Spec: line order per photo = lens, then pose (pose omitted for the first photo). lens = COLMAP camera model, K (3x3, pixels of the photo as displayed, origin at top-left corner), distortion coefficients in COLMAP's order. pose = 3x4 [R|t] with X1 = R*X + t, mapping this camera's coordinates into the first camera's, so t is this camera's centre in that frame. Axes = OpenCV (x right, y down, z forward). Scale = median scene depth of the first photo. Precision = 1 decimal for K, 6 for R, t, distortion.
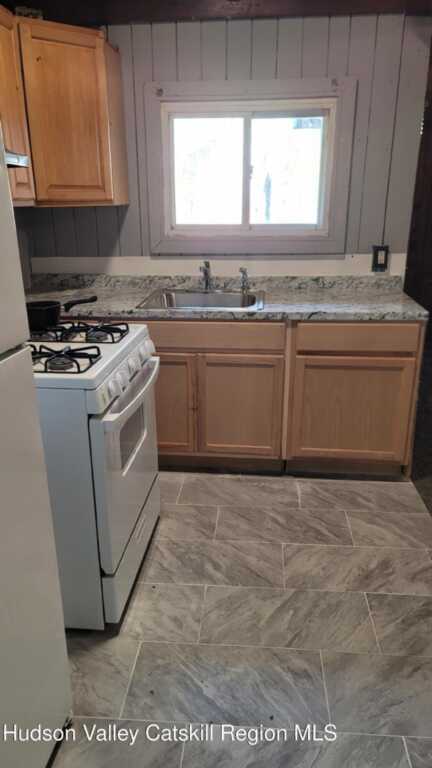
lens RADIAL K [[574.9, 0, 212.4], [0, 574.9, 381.9], [0, 0, 1]] dist [0.056152, -0.013022]
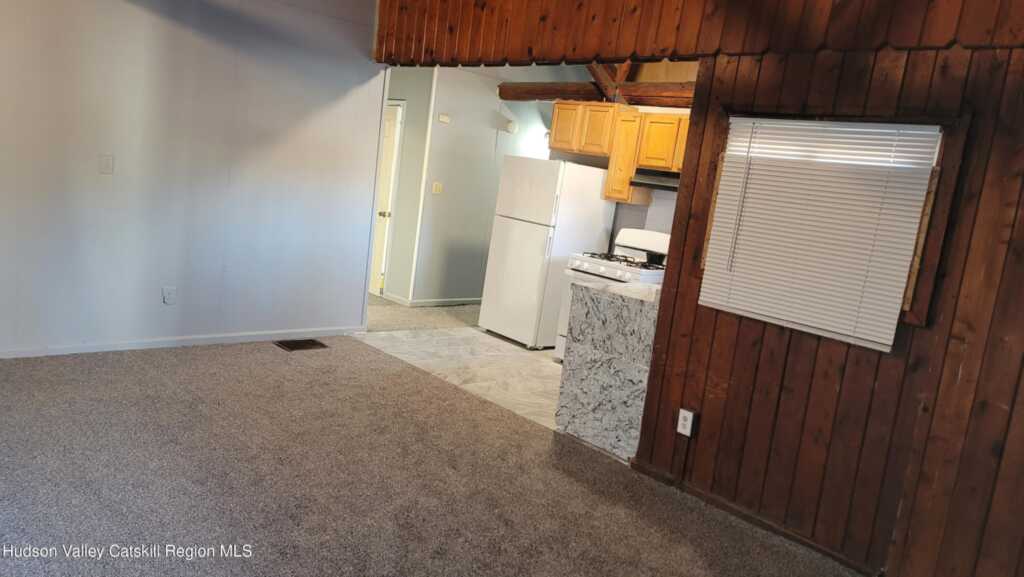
lens RADIAL K [[747.7, 0, 511.3], [0, 747.7, 291.1], [0, 0, 1]] dist [0.030652, -0.006827]
pose [[-0.657363, 0.030054, -0.752974, 1.563699], [-0.352283, 0.871043, 0.342318, -0.570670], [0.666161, 0.490287, -0.562004, 1.685303]]
